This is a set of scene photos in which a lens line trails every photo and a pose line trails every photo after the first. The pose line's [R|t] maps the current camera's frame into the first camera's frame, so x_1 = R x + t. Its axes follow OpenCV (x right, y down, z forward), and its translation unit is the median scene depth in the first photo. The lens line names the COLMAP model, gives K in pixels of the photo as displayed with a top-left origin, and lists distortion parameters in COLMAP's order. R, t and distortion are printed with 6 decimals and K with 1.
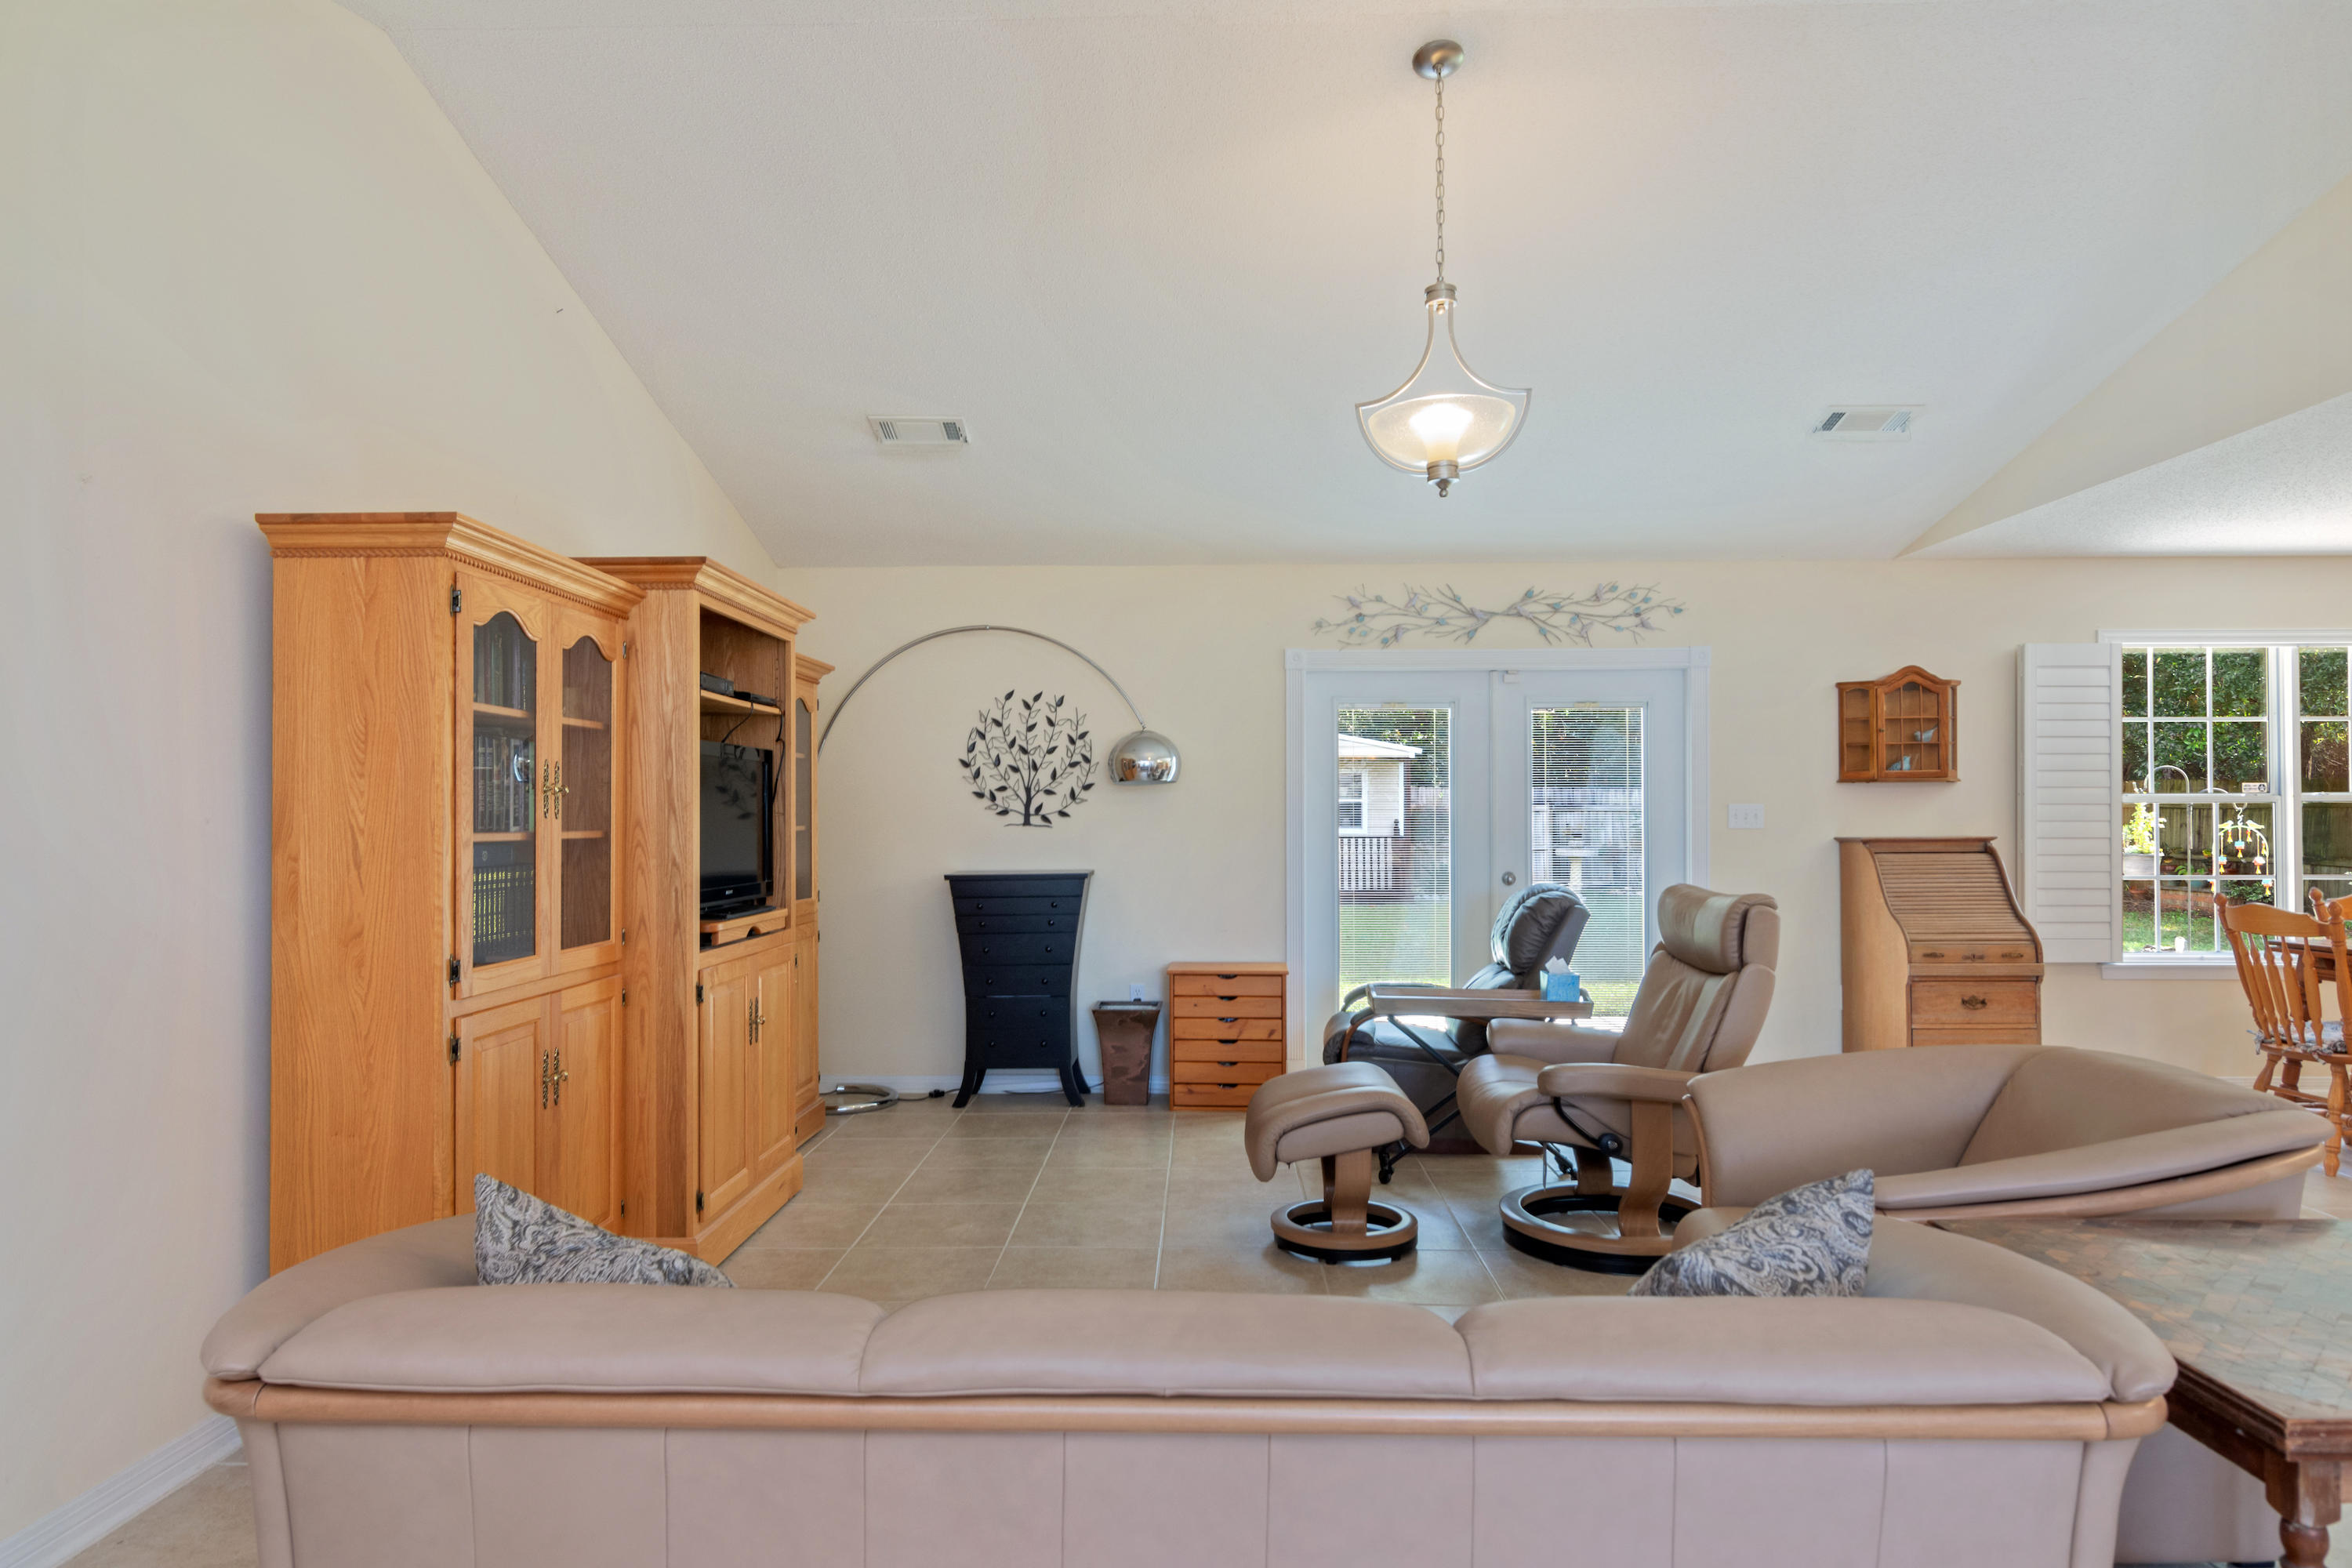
lens RADIAL K [[1374.2, 0, 1170.0], [0, 1374.2, 813.6], [0, 0, 1]] dist [0.004862, -0.000238]
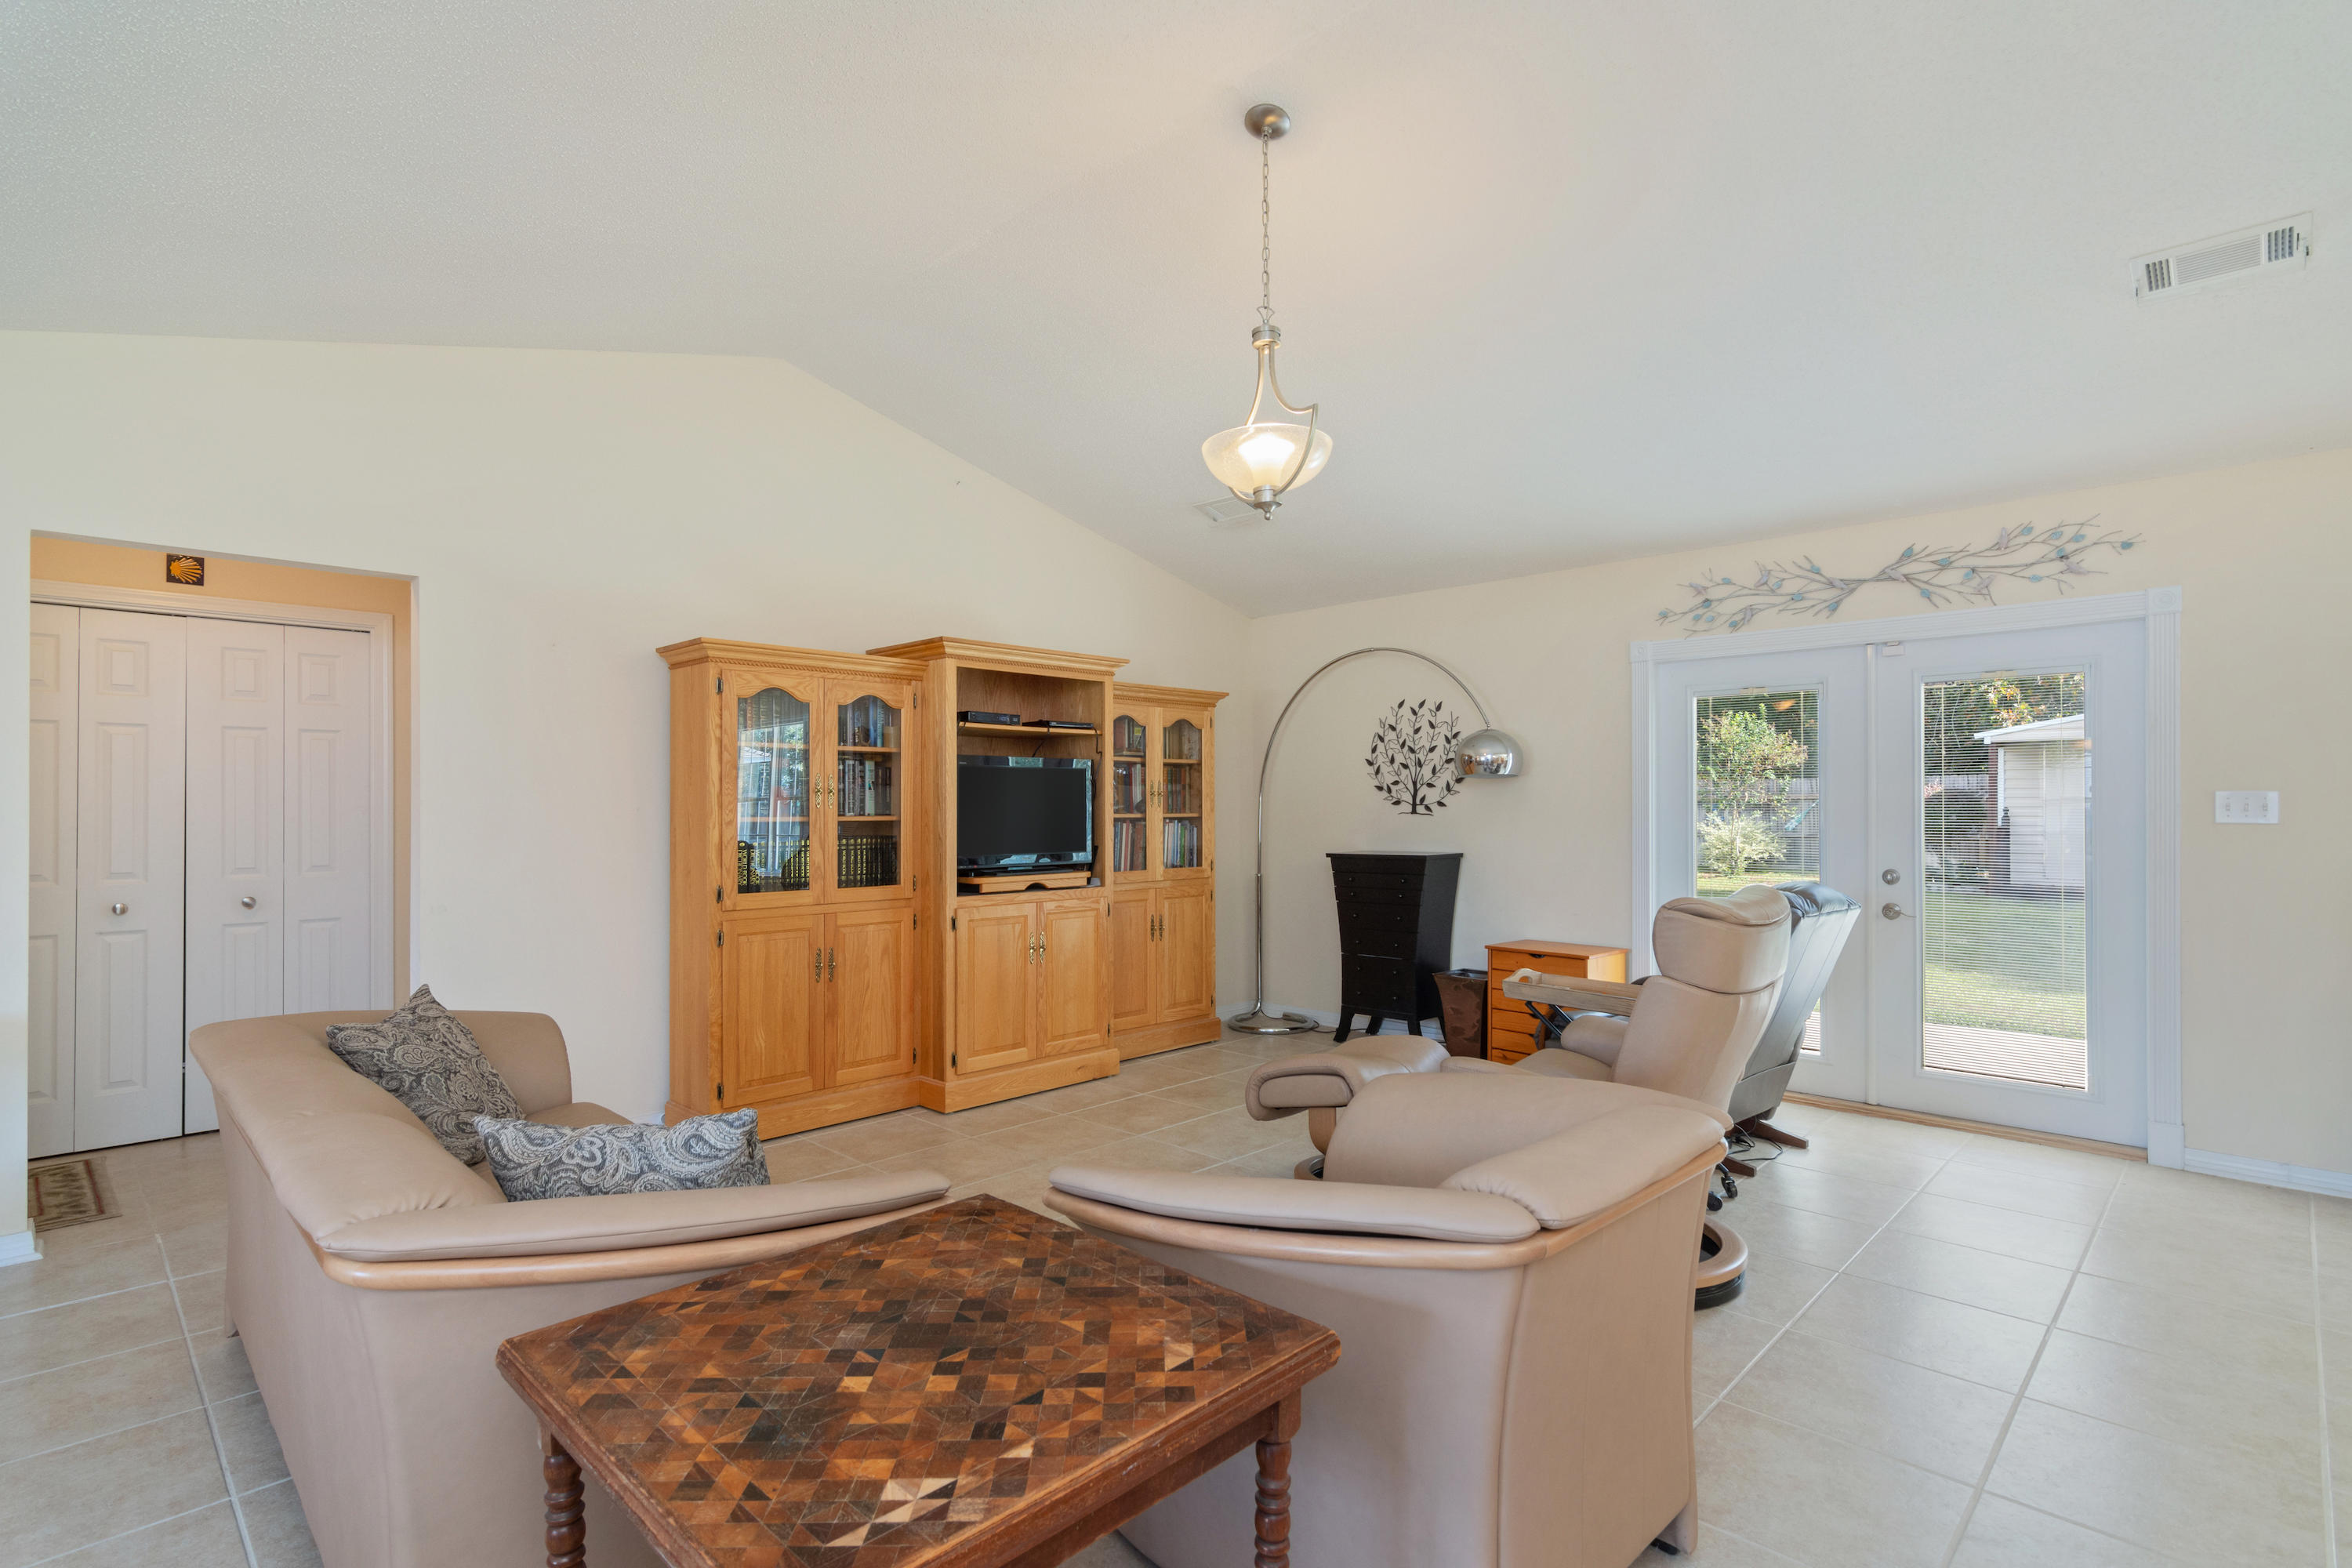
lens RADIAL K [[1128.2, 0, 1173.7], [0, 1128.2, 802.7], [0, 0, 1]] dist [-0.002702, 0.003247]
pose [[0.728562, -0.000899, -0.684979, 0.411649], [0.001451, 0.999999, 0.000232, -0.001345], [0.684978, -0.001163, 0.728563, 0.155293]]
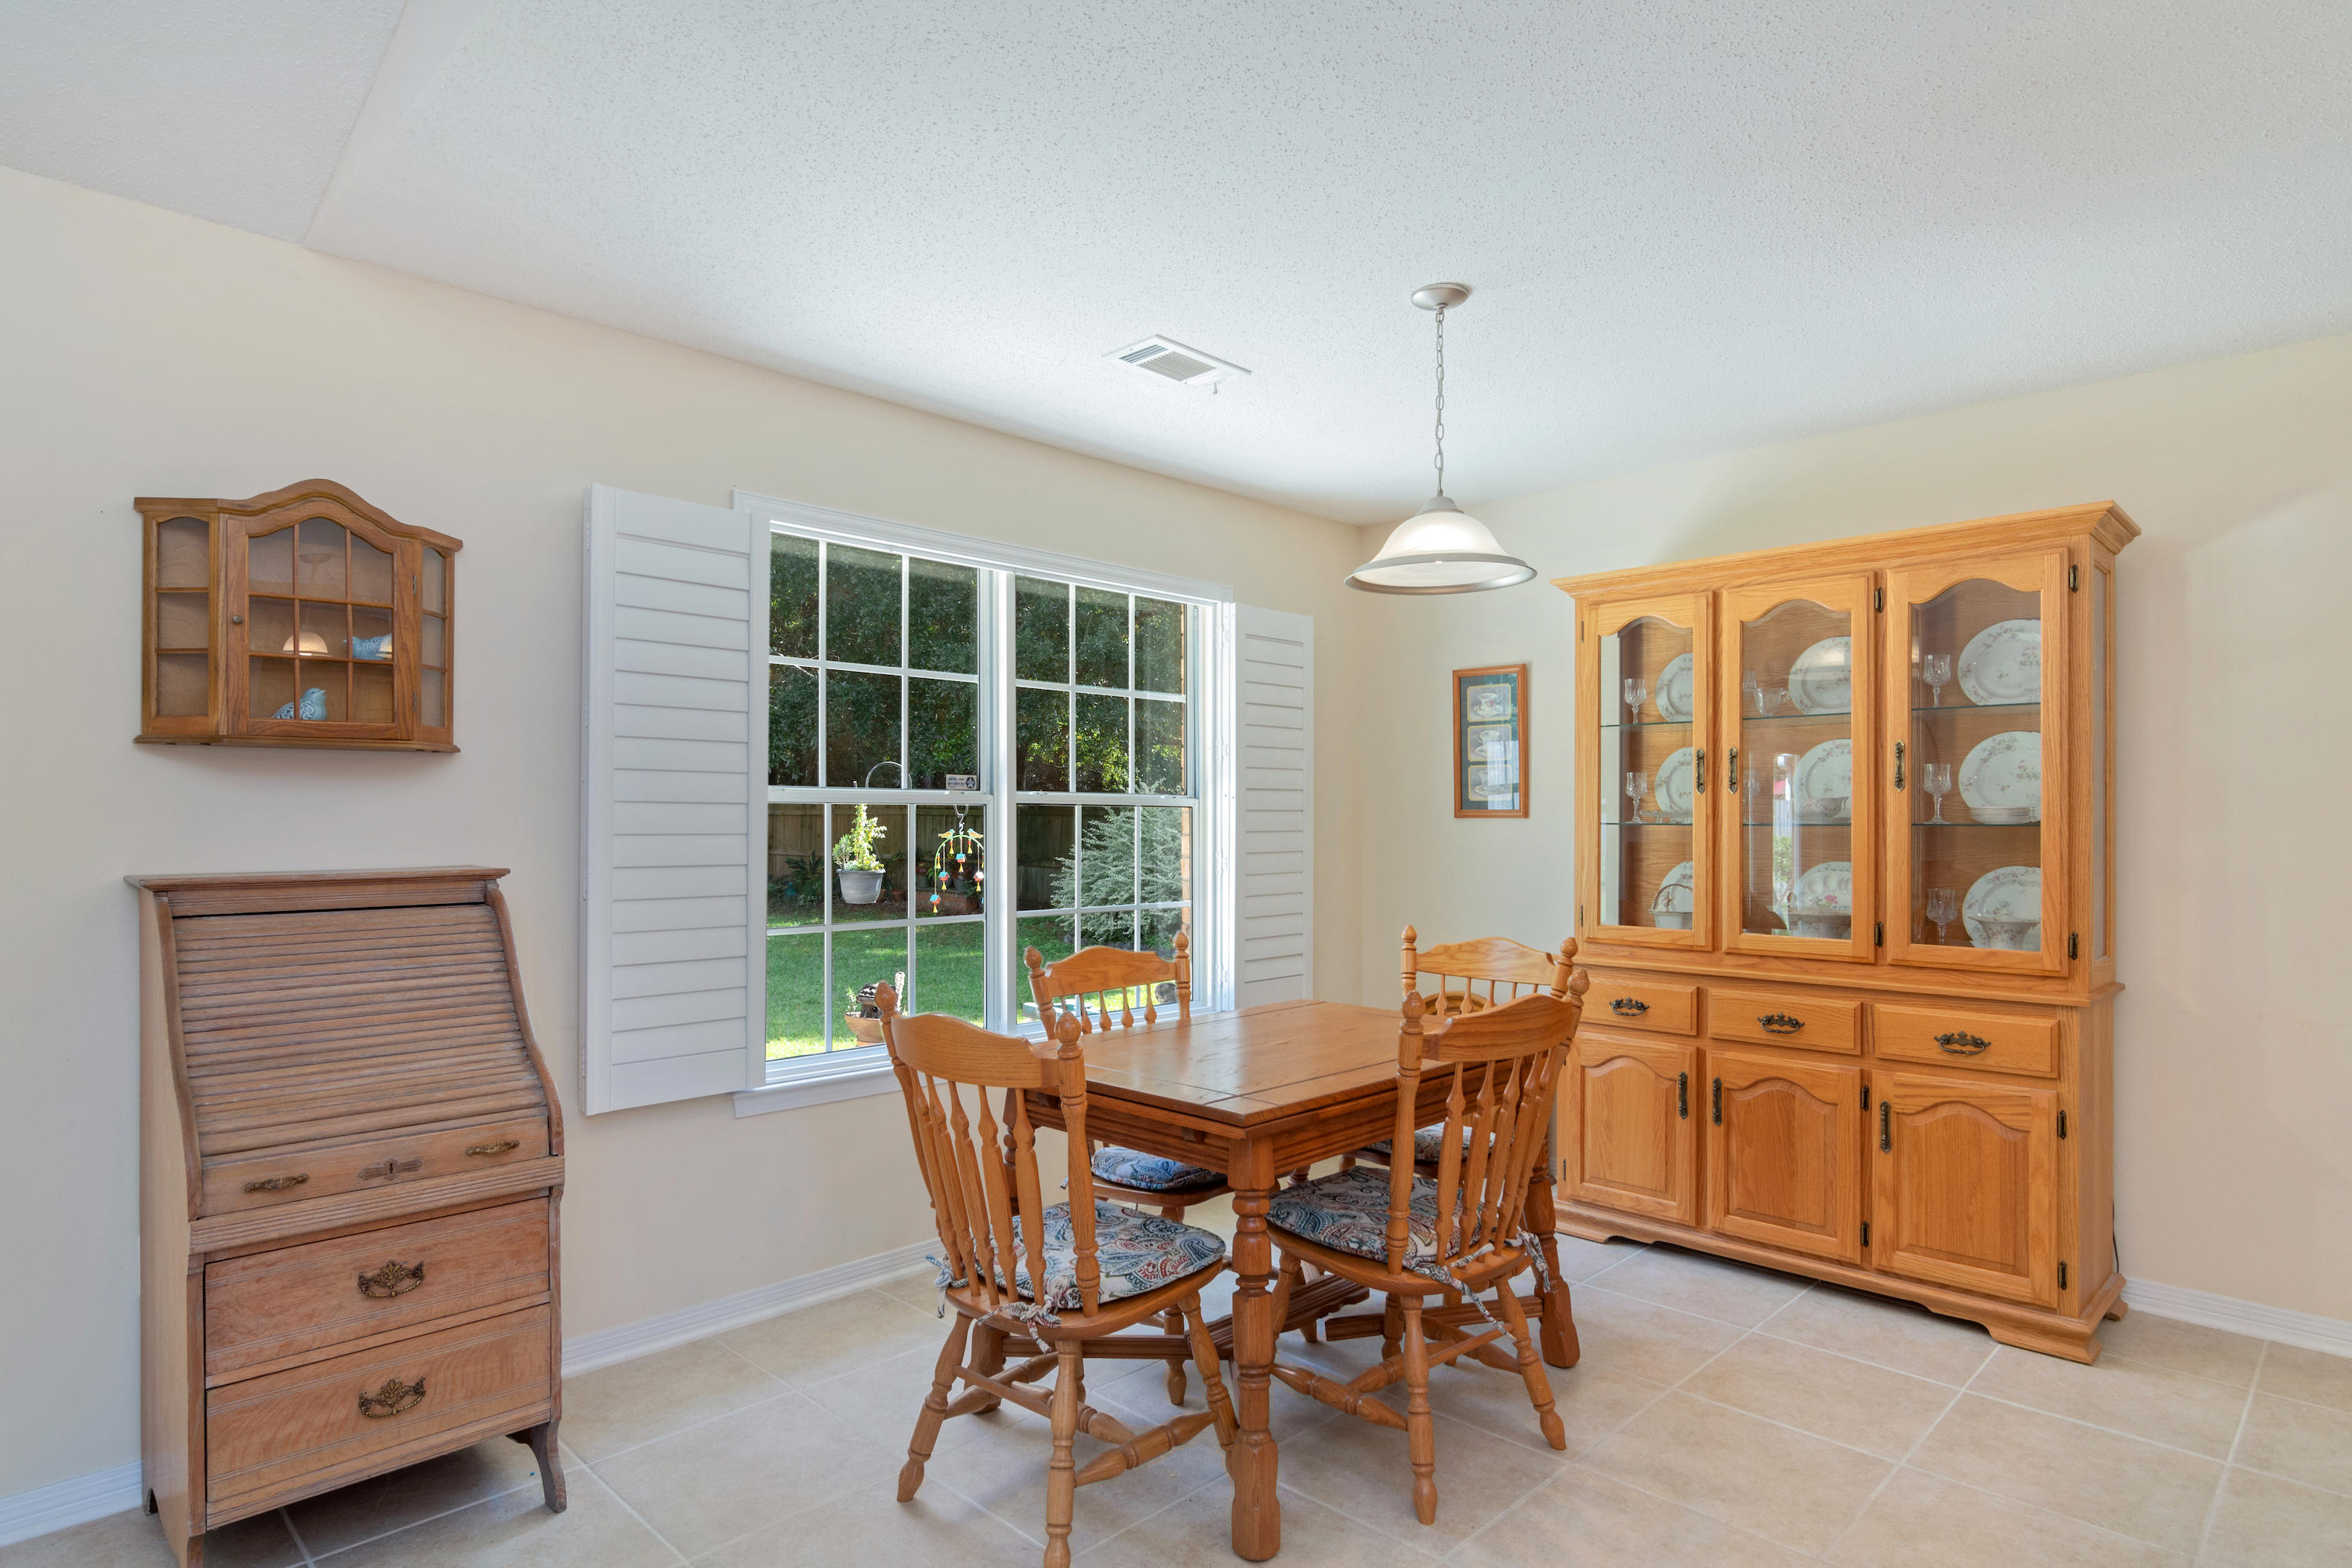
lens RADIAL K [[1303.8, 0, 1187.4], [0, 1303.8, 808.6], [0, 0, 1]] dist [-0.002689, -0.000096]
pose [[0.685349, 0.011197, 0.728129, 0.414012], [-0.005997, 0.999935, -0.009732, -0.000832], [-0.728190, 0.002303, 0.685371, 0.501886]]
